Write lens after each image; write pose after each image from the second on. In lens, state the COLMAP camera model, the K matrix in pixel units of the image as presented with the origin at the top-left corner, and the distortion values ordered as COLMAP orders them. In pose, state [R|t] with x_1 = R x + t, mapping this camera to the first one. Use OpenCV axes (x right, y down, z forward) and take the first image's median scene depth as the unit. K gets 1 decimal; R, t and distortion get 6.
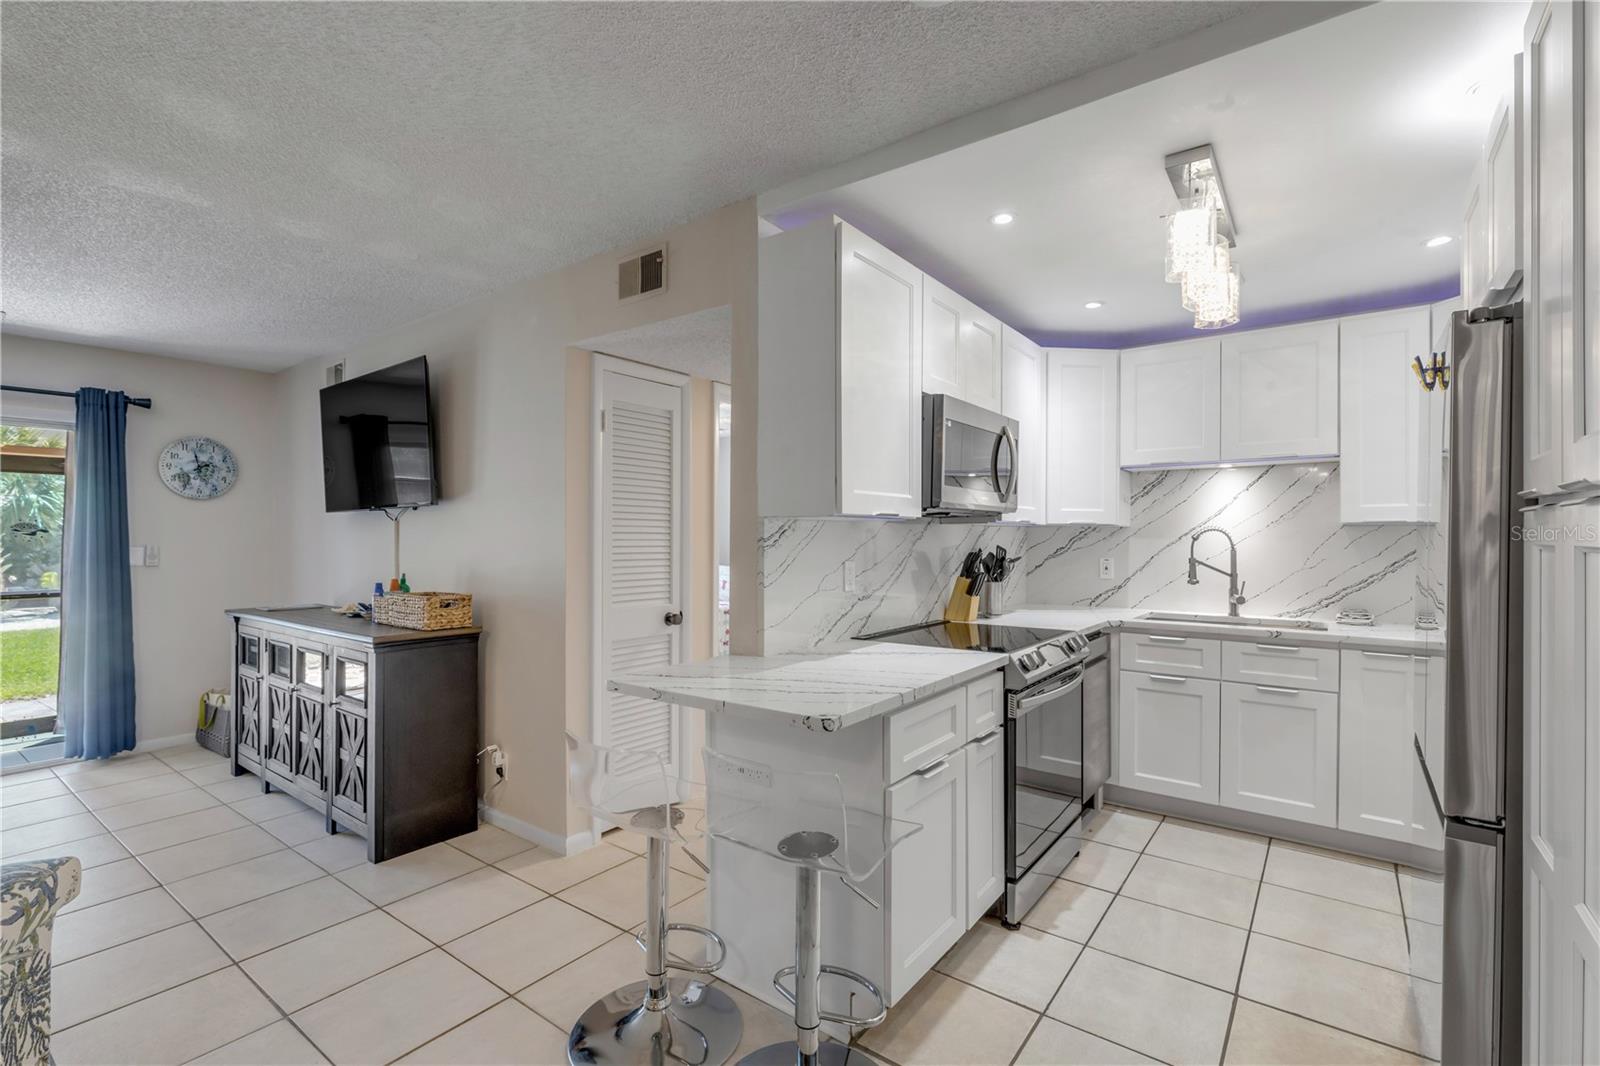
lens RADIAL K [[734.1, 0, 792.9], [0, 734.1, 538.8], [0, 0, 1]] dist [0.002213, 0.000195]
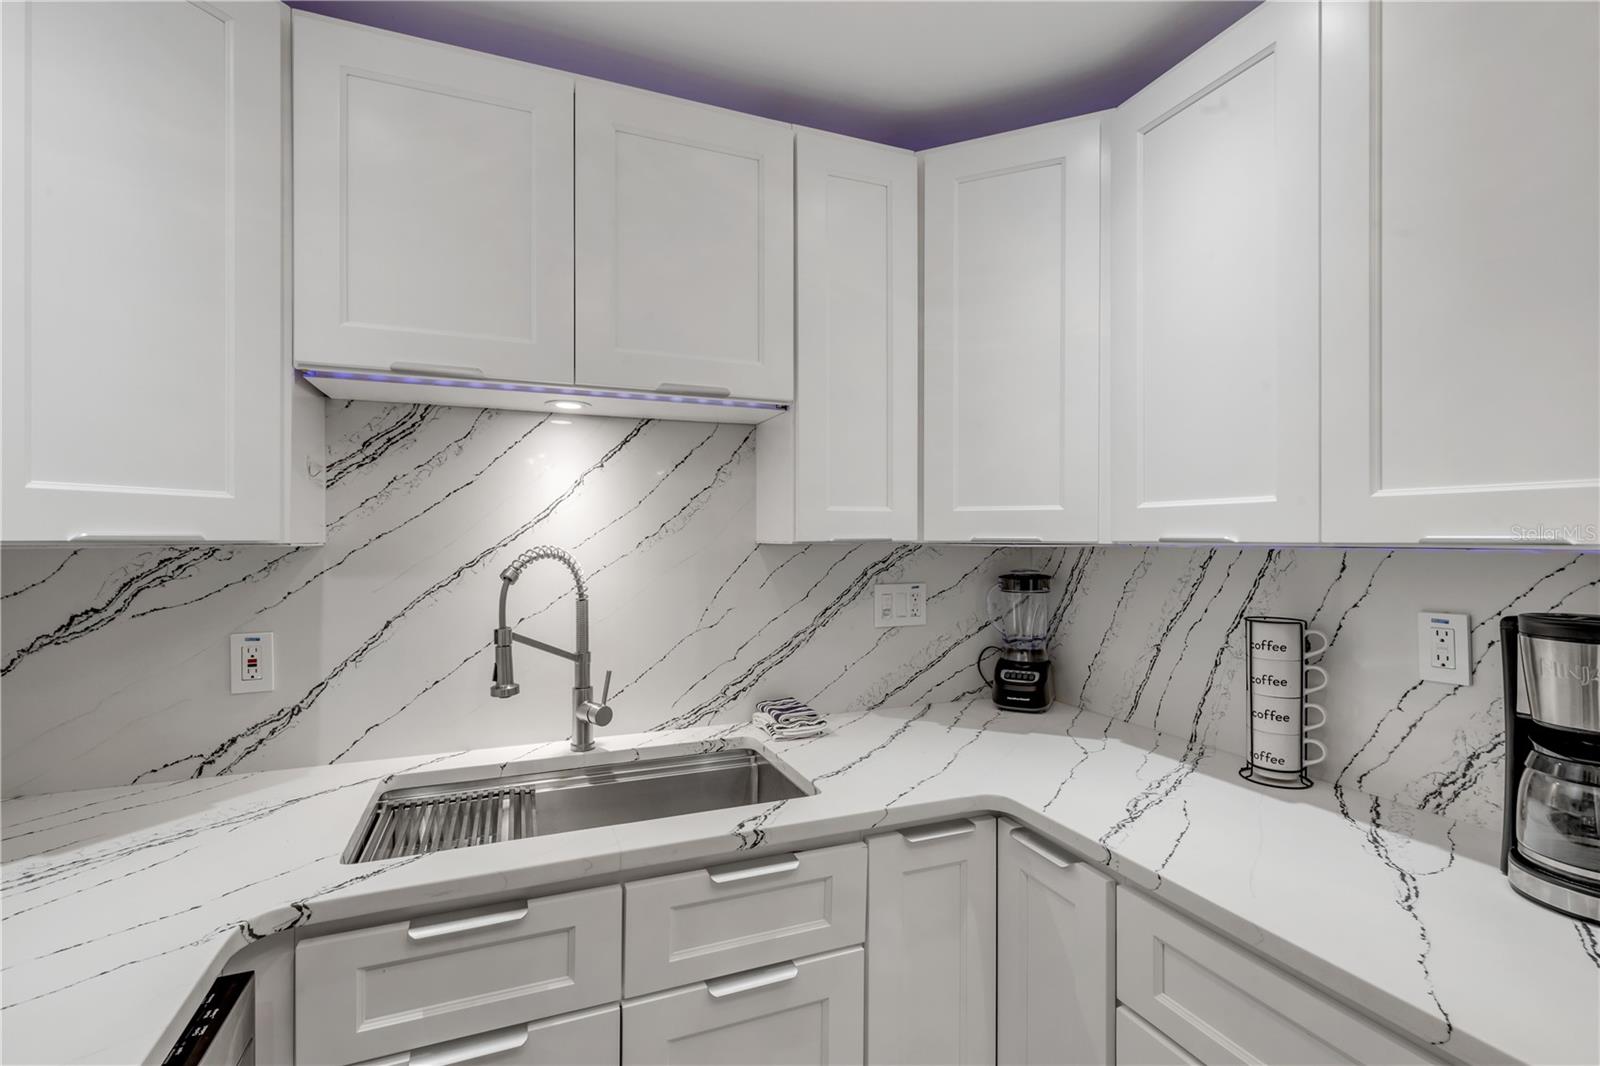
lens RADIAL K [[712.7, 0, 800.8], [0, 712.7, 539.7], [0, 0, 1]] dist [-0.000517, -0.000671]
pose [[0.512030, -0.003755, 0.858960, 0.302026], [0.001829, 0.999993, 0.003281, -0.022105], [-0.858966, -0.000109, 0.512033, 0.673870]]
